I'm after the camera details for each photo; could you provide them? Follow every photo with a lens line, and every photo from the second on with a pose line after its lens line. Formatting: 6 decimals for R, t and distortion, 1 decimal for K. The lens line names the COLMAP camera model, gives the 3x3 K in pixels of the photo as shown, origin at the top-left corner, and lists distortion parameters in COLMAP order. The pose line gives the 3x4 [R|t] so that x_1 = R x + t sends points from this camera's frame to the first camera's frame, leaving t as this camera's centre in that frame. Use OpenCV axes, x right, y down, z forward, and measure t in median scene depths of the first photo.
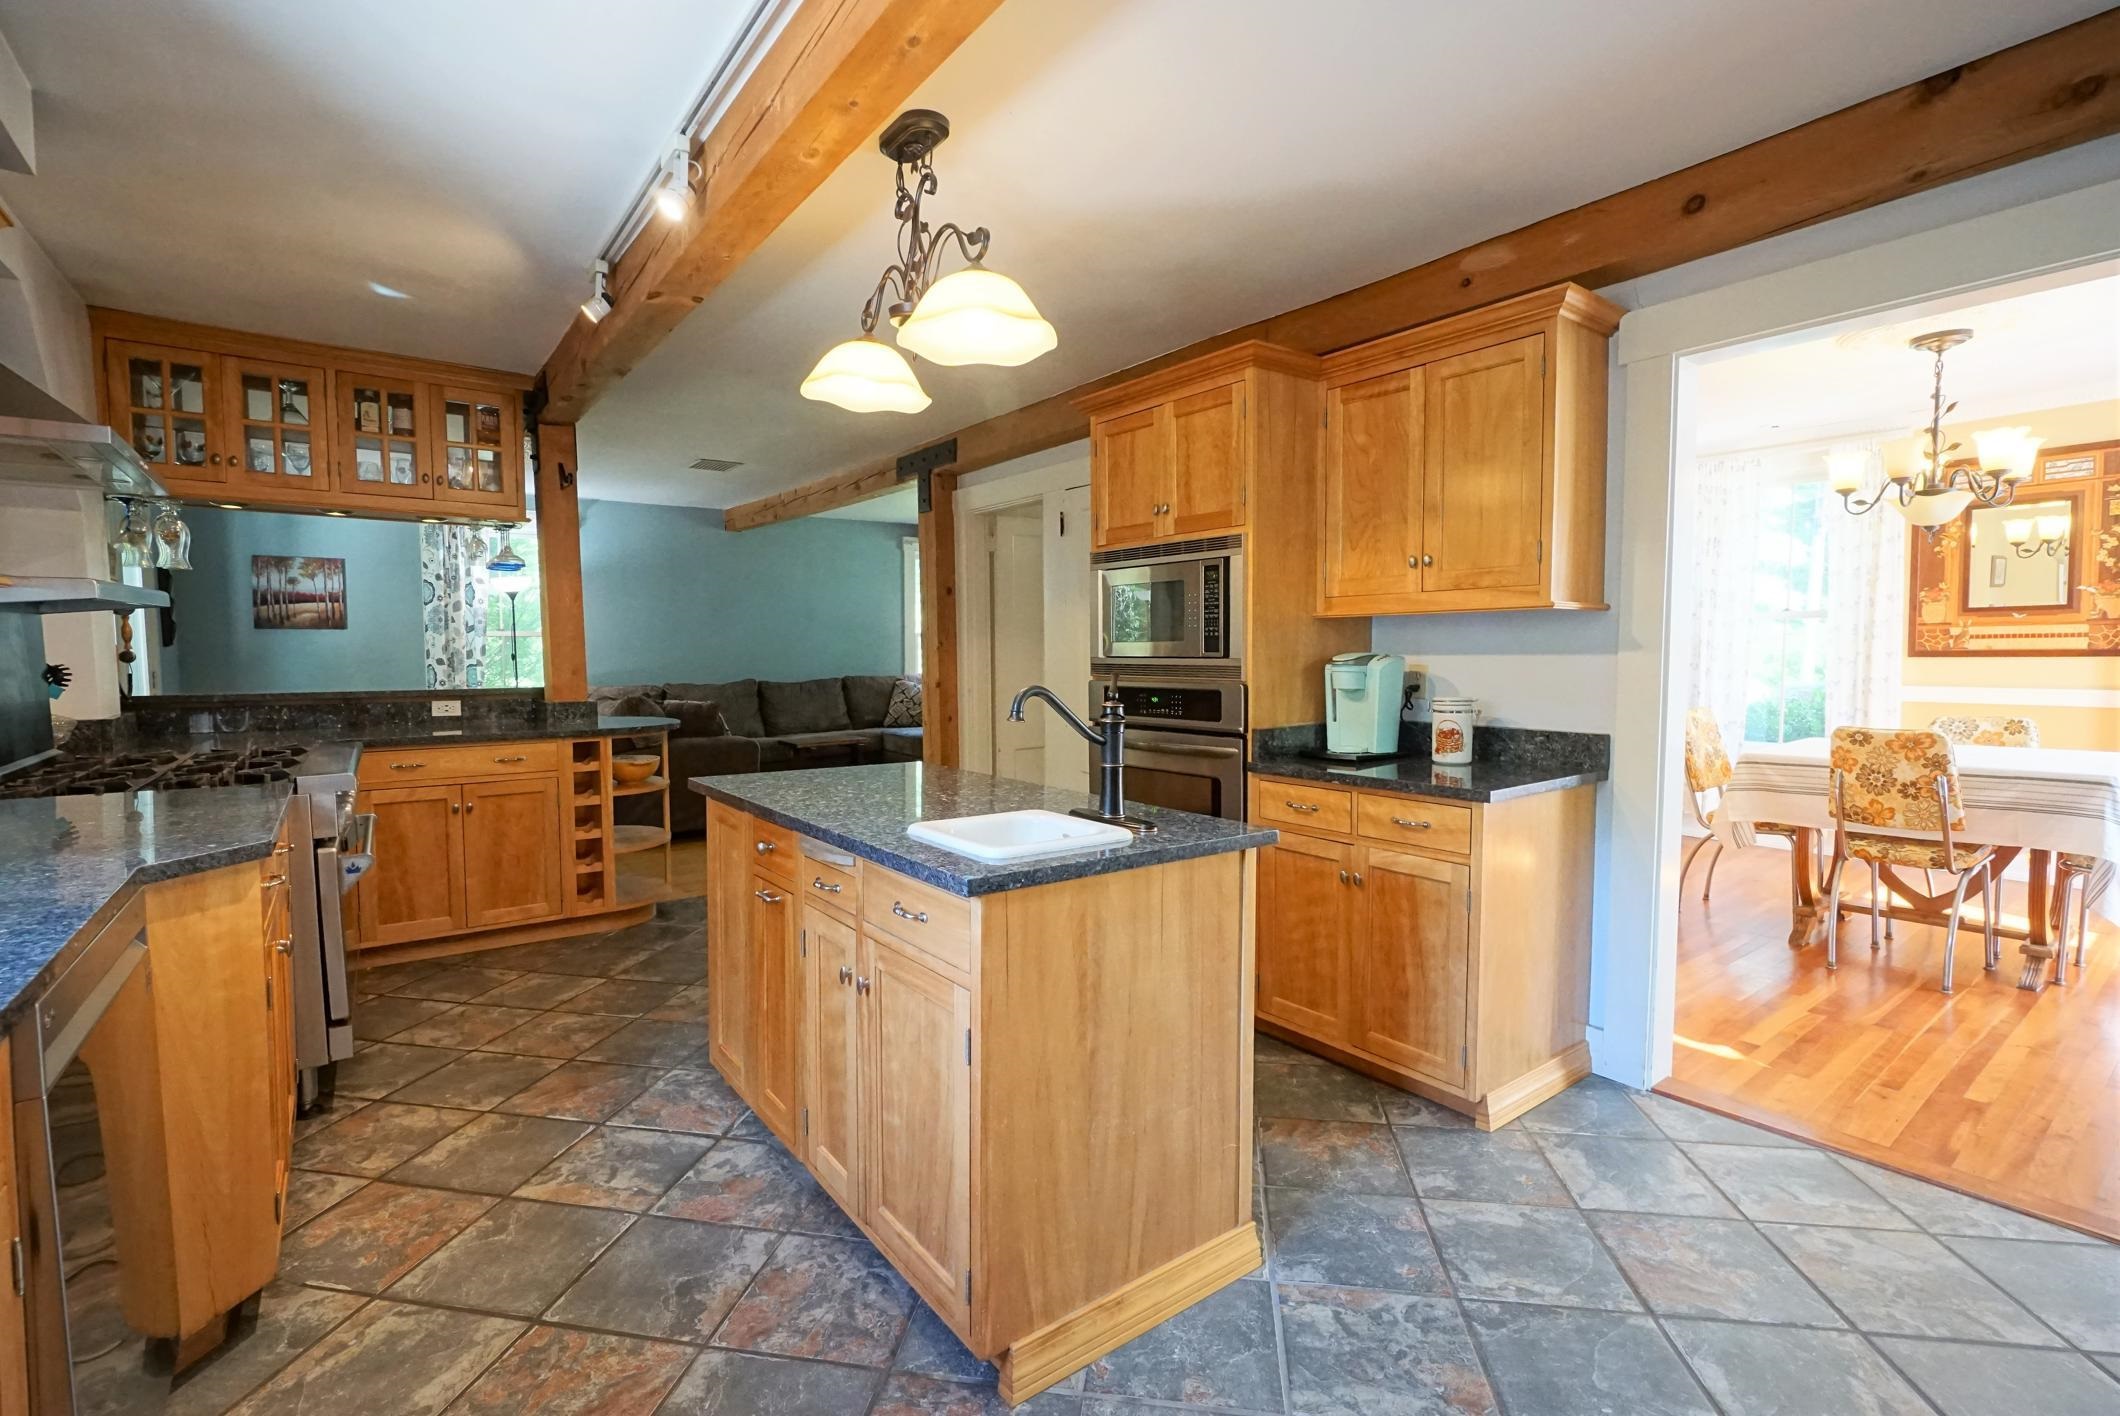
lens RADIAL K [[918.2, 0, 1036.9], [0, 918.2, 703.7], [0, 0, 1]] dist [0.000353, 0.000416]
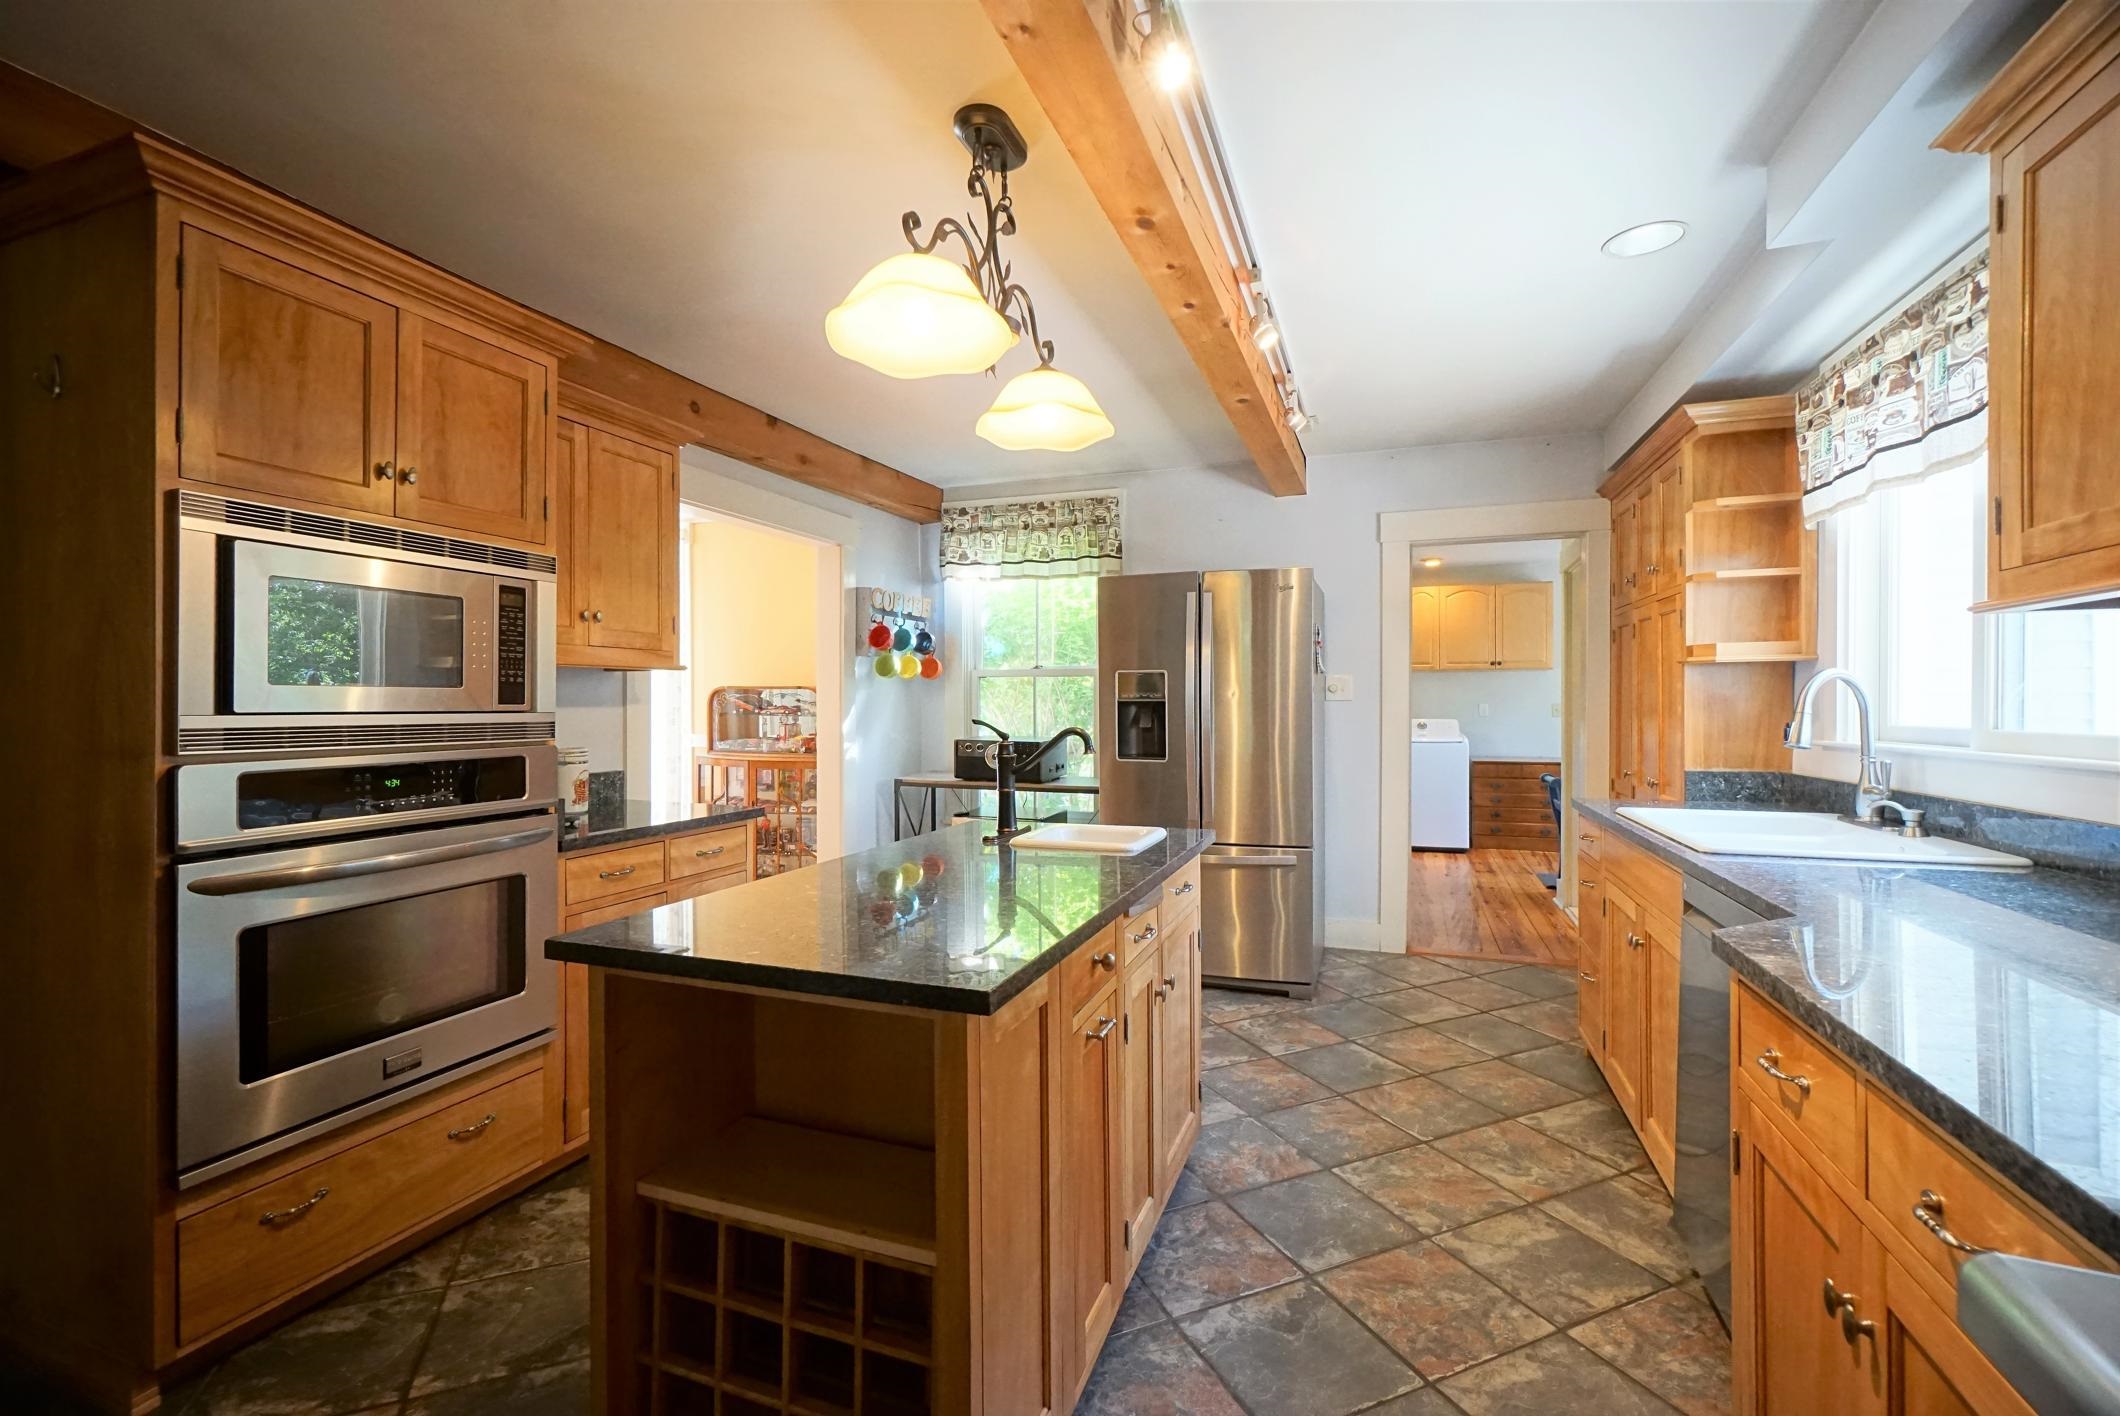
lens RADIAL K [[918.2, 0, 1048.7], [0, 918.2, 701.9], [0, 0, 1]] dist [0.000353, 0.000416]
pose [[-0.535602, 0.008571, 0.844427, -1.078091], [0.056688, 0.998058, 0.025826, -0.086857], [-0.842566, 0.061702, -0.535047, 1.692536]]
